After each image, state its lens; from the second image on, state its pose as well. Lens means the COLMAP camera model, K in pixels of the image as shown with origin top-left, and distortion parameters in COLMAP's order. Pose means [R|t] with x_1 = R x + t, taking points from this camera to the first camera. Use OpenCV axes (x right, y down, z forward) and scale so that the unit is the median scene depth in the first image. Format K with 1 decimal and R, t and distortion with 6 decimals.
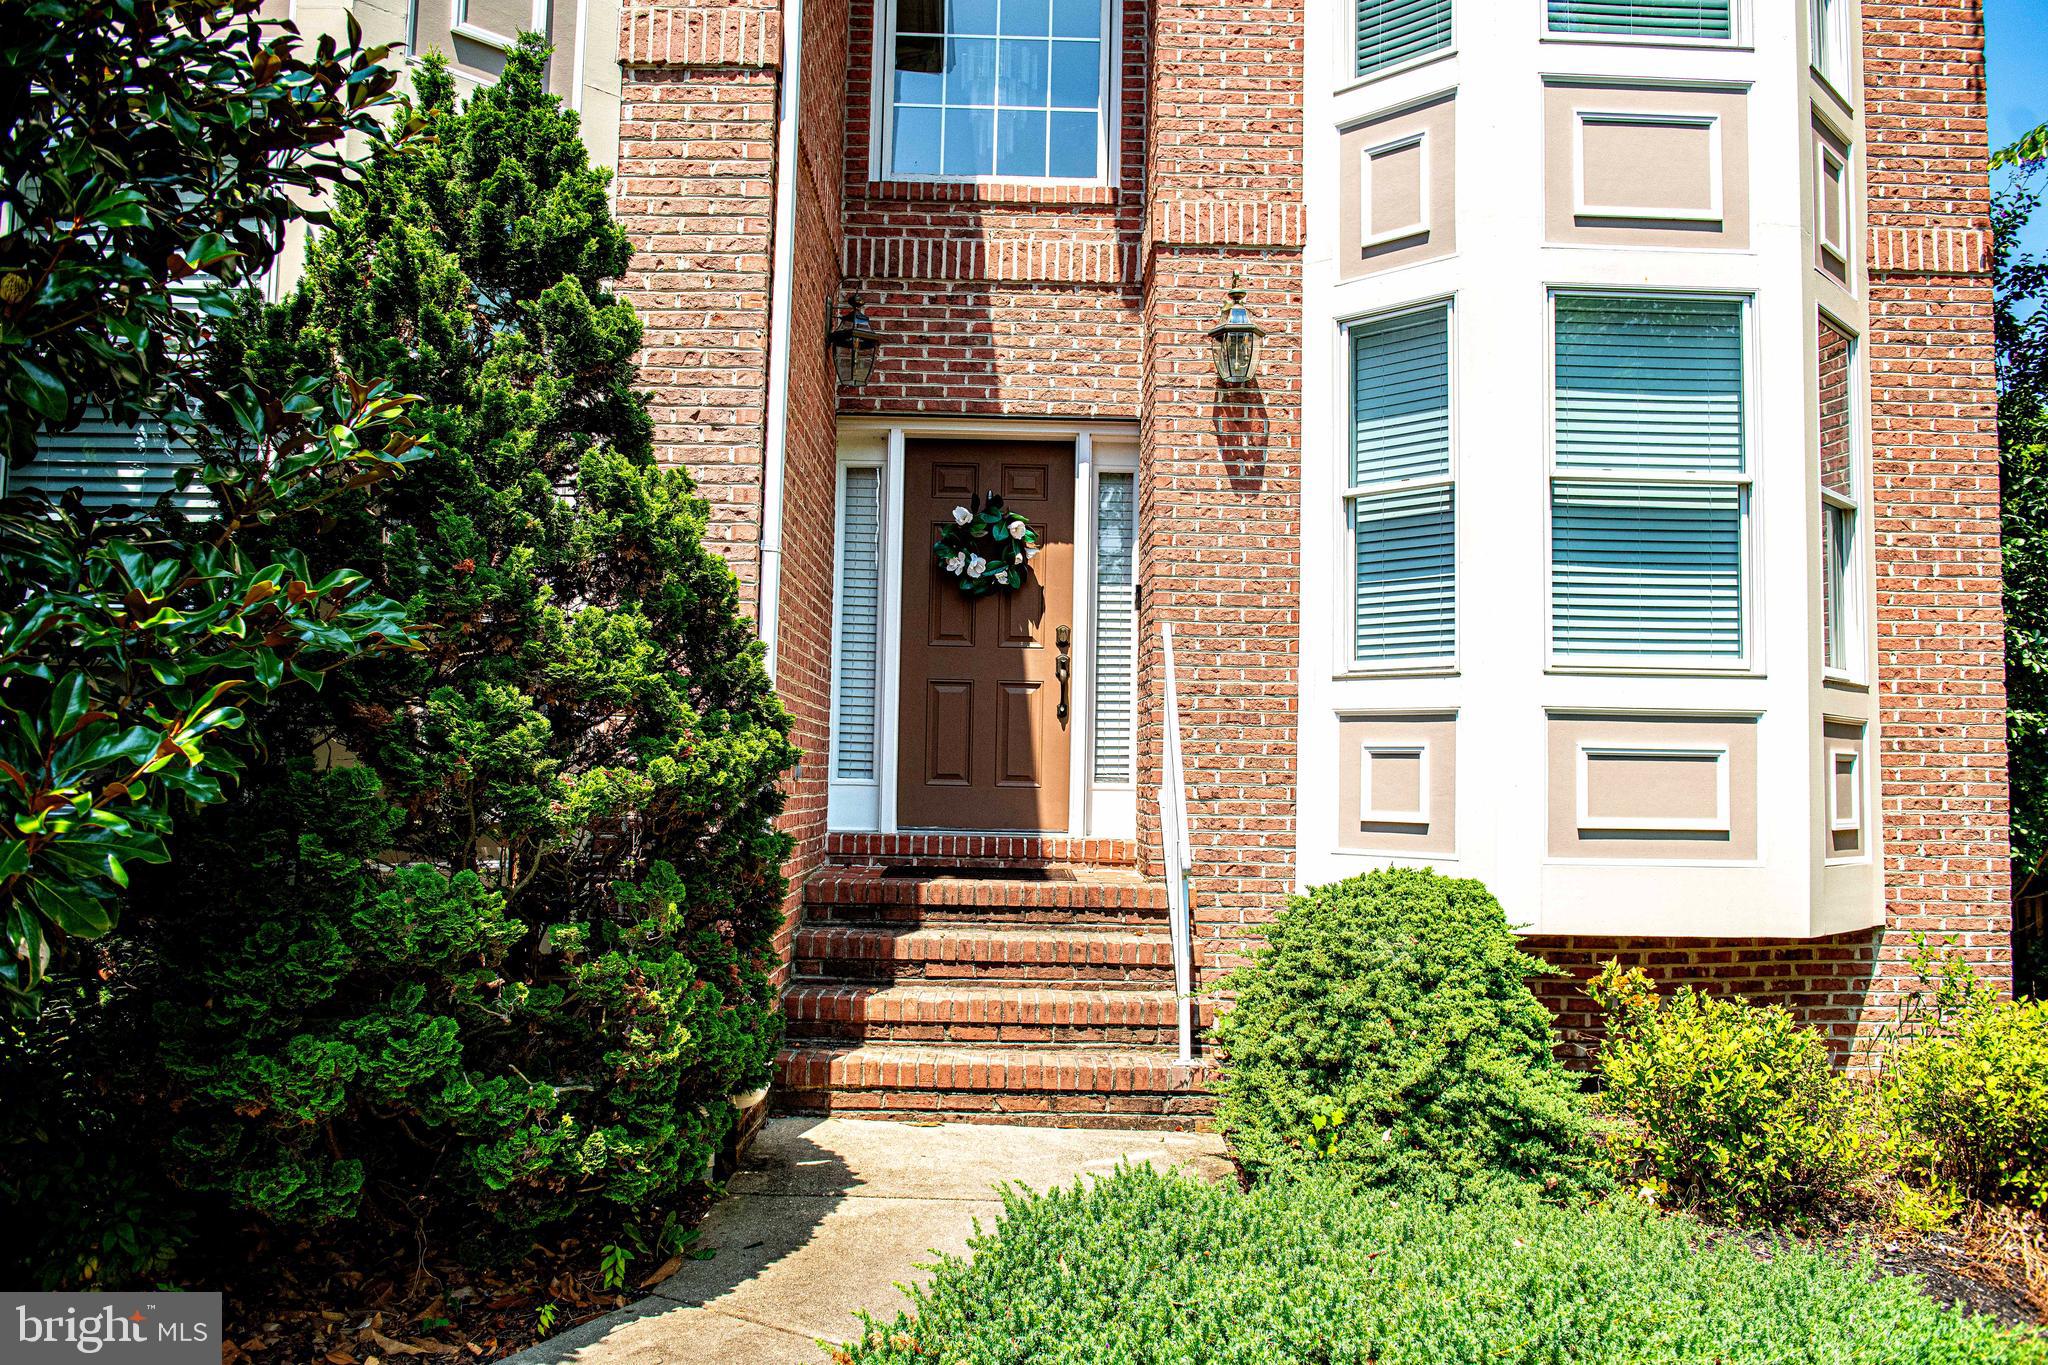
lens RADIAL K [[1603.1, 0, 1026.4], [0, 1603.1, 678.1], [0, 0, 1]] dist [0.000295, -0.000140]
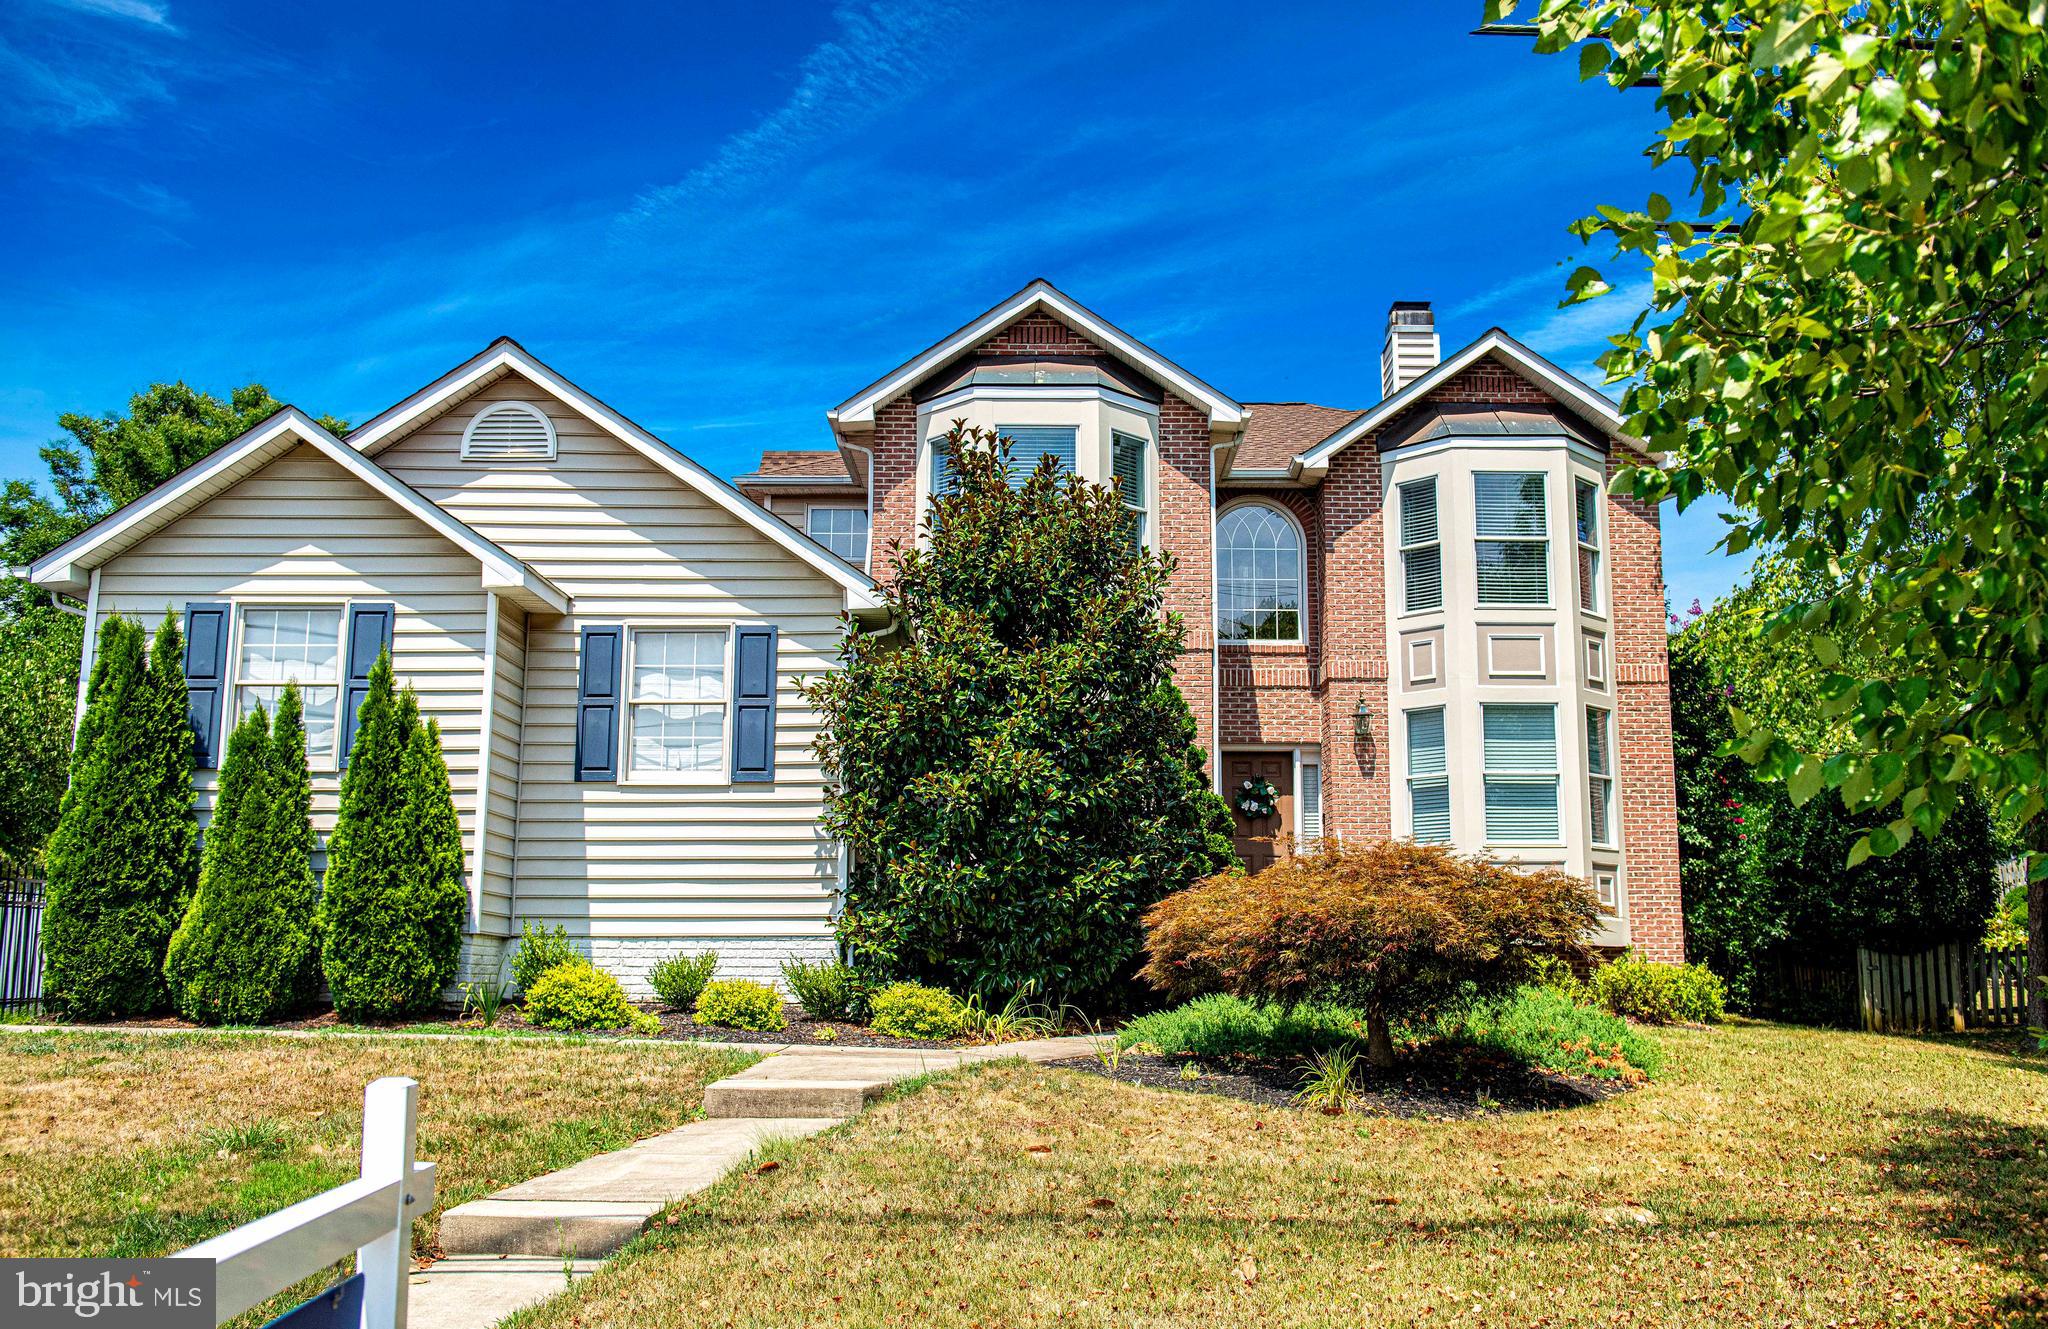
lens RADIAL K [[1962.6, 0, 1023.5], [0, 1962.6, 667.7], [0, 0, 1]] dist [-0.004294, 0.000000]
pose [[0.999770, -0.015590, -0.014733, -0.348184], [0.013891, 0.993934, -0.109099, 0.041512], [0.016344, 0.108869, 0.993922, -2.046508]]
